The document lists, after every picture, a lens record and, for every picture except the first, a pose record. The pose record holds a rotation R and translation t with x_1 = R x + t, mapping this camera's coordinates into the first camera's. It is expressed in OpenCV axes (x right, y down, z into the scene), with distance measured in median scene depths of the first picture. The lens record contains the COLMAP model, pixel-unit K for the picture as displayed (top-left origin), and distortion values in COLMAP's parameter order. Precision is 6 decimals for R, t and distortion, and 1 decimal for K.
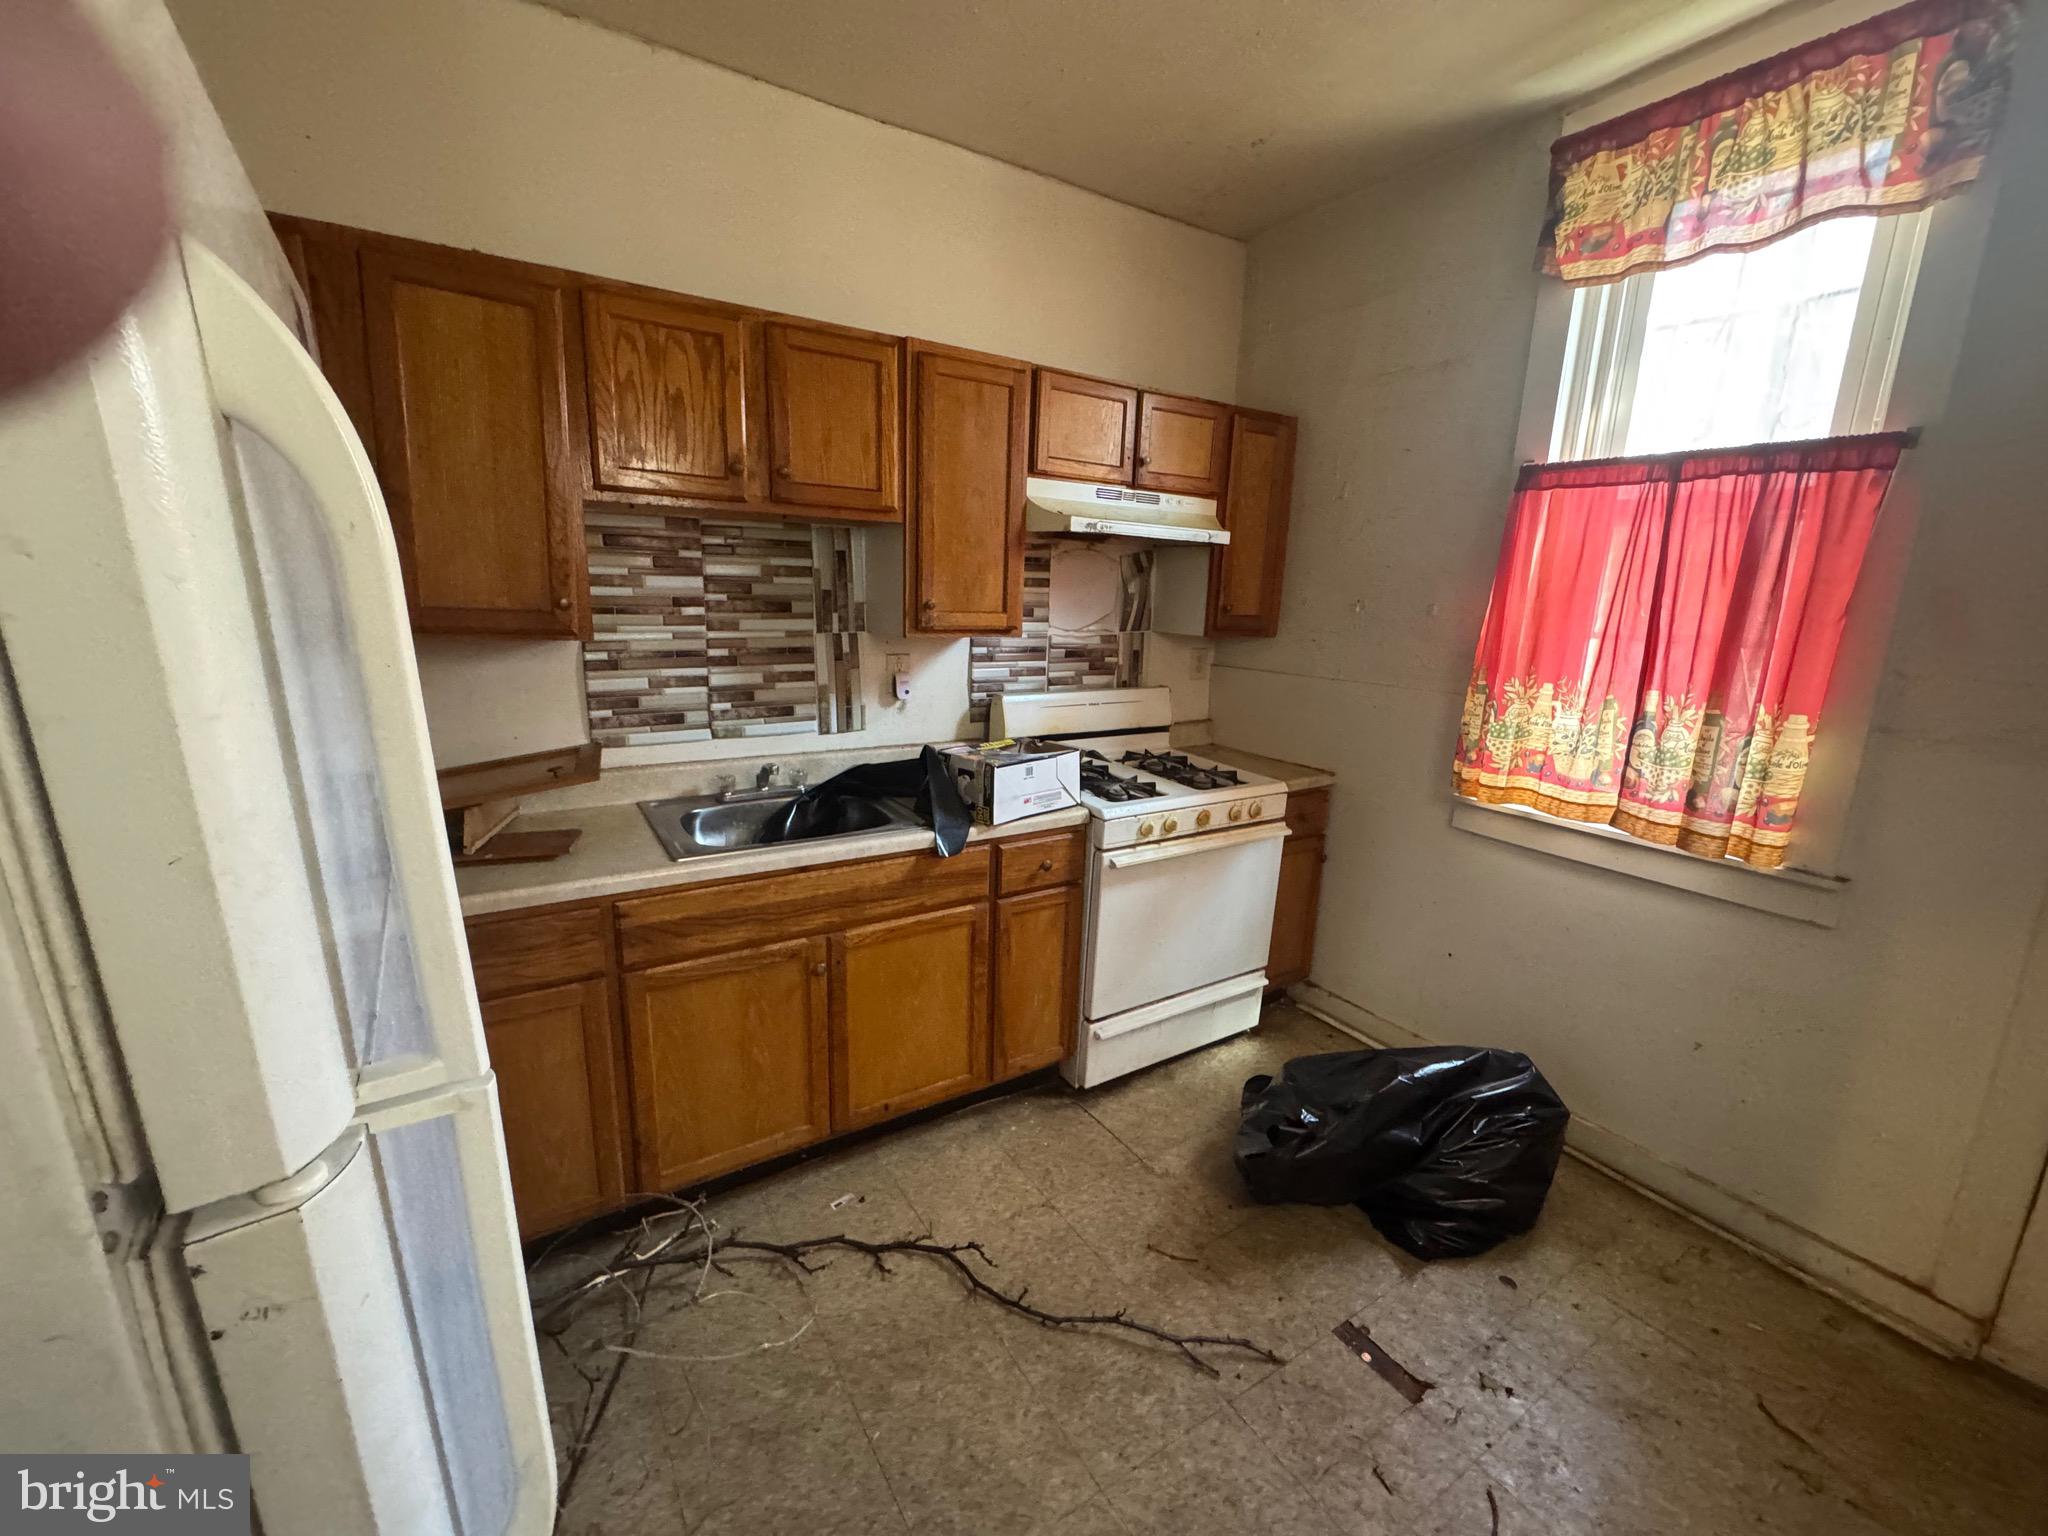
lens RADIAL K [[815.4, 0, 1027.7], [0, 815.4, 769.9], [0, 0, 1]] dist [-0.000385, 0.000661]
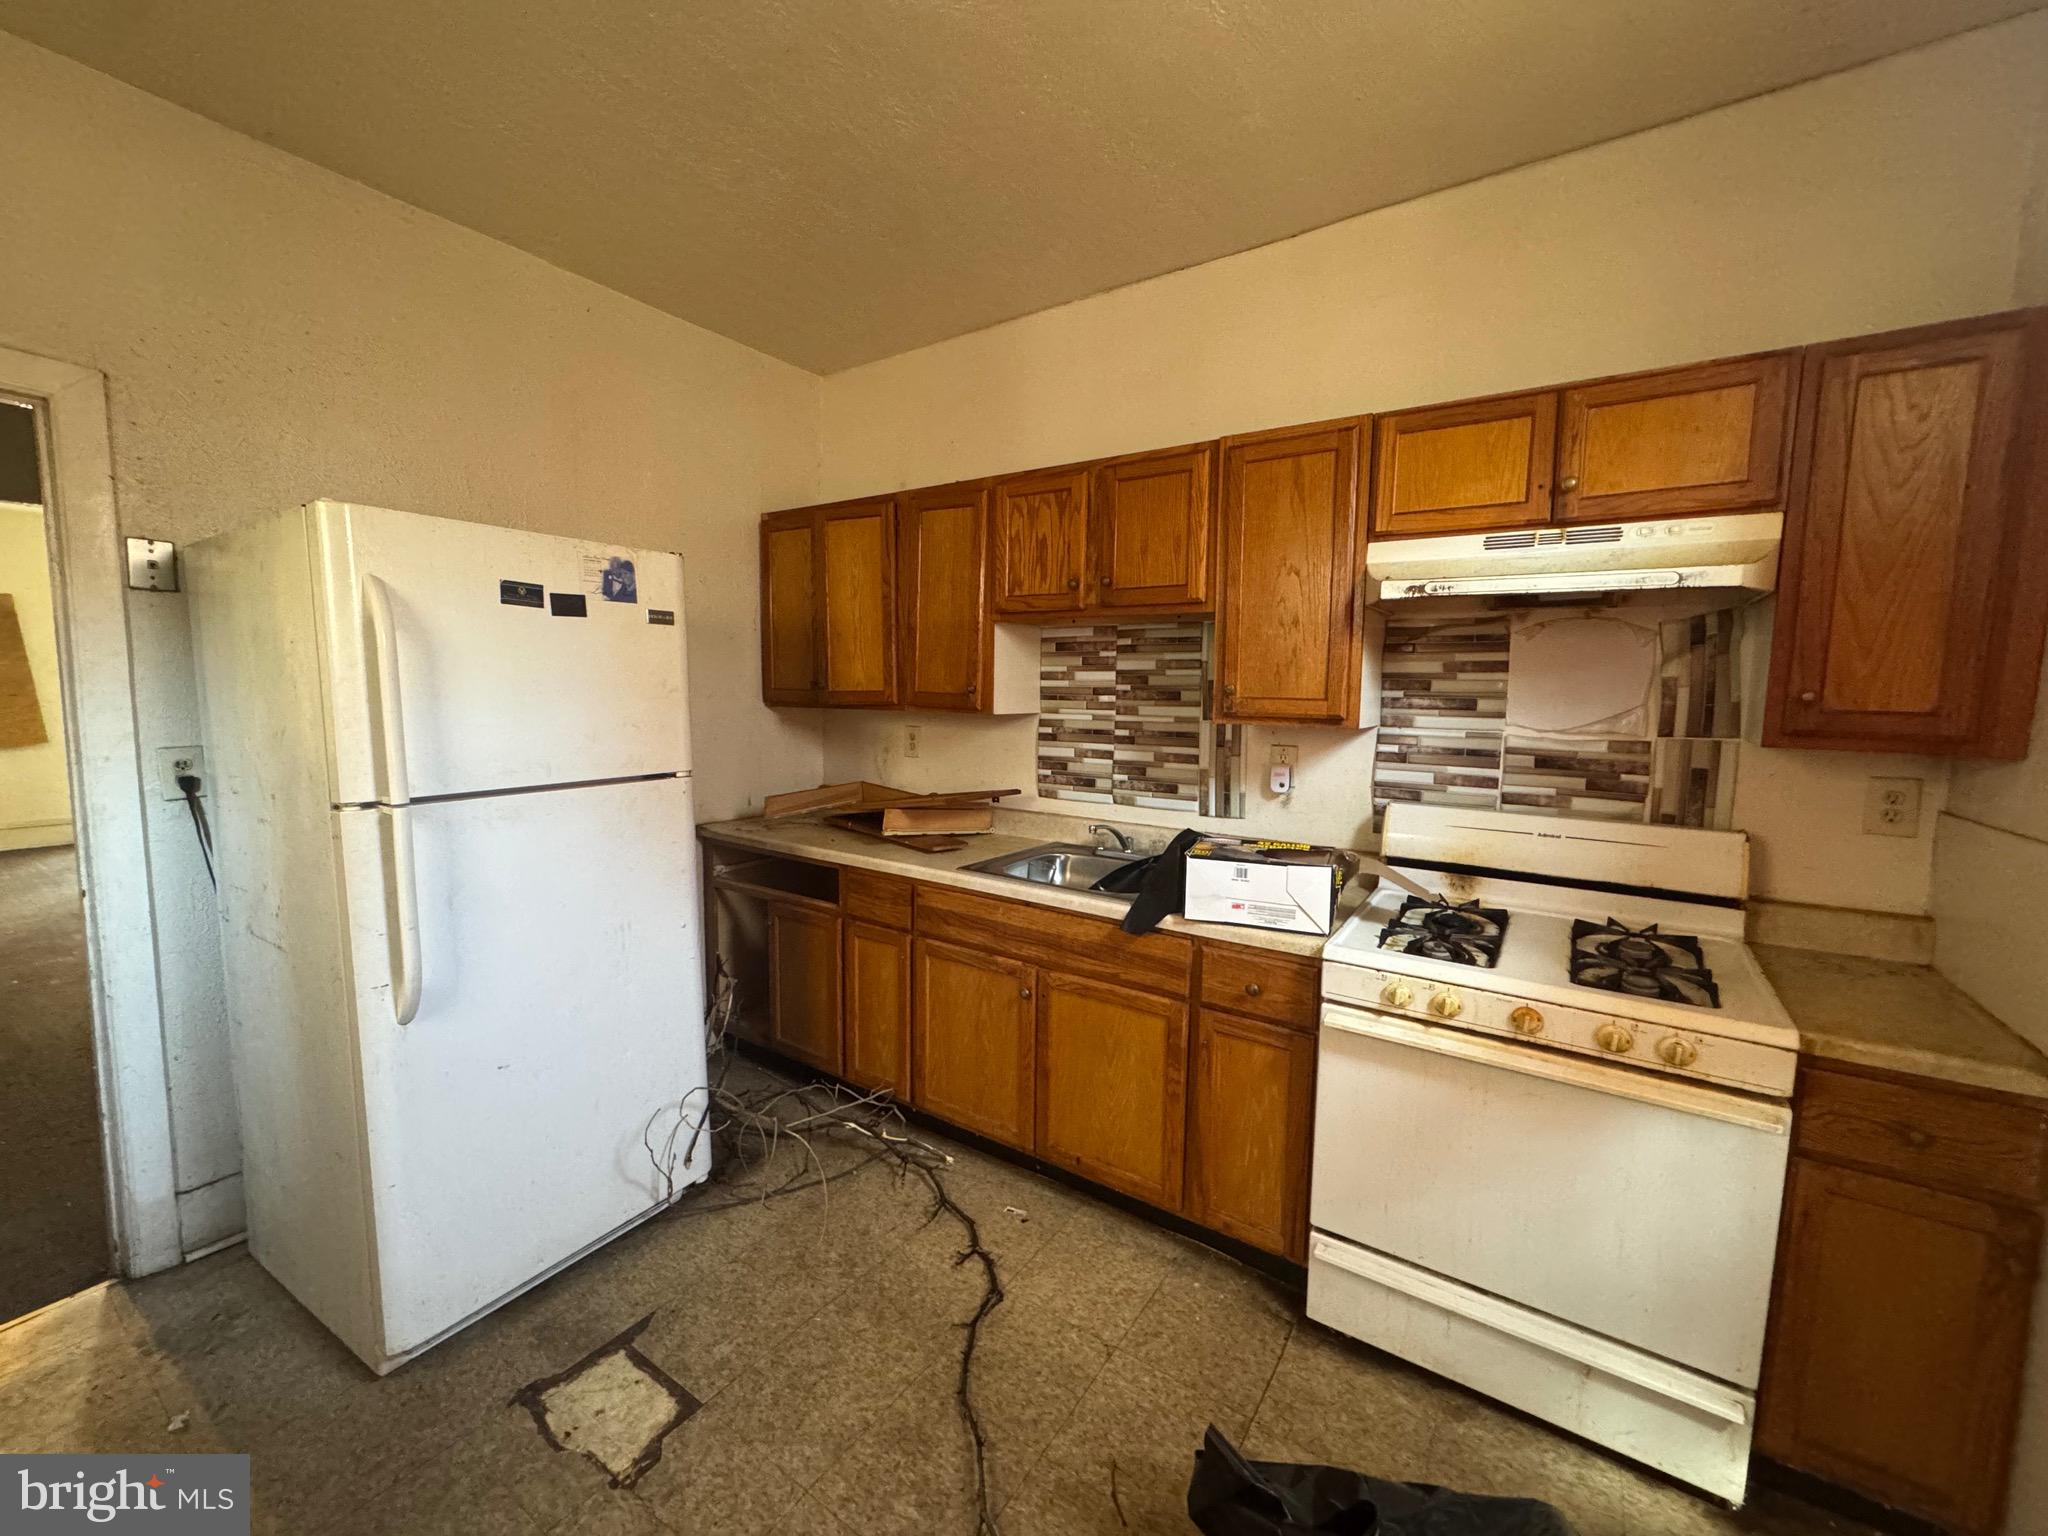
lens RADIAL K [[815.4, 0, 1024.9], [0, 815.4, 771.6], [0, 0, 1]] dist [-0.000385, 0.000661]
pose [[0.400948, 0.073986, -0.913108, 0.648004], [-0.202025, 0.979336, -0.009358, -0.046034], [0.893547, 0.188223, 0.407610, 0.379675]]
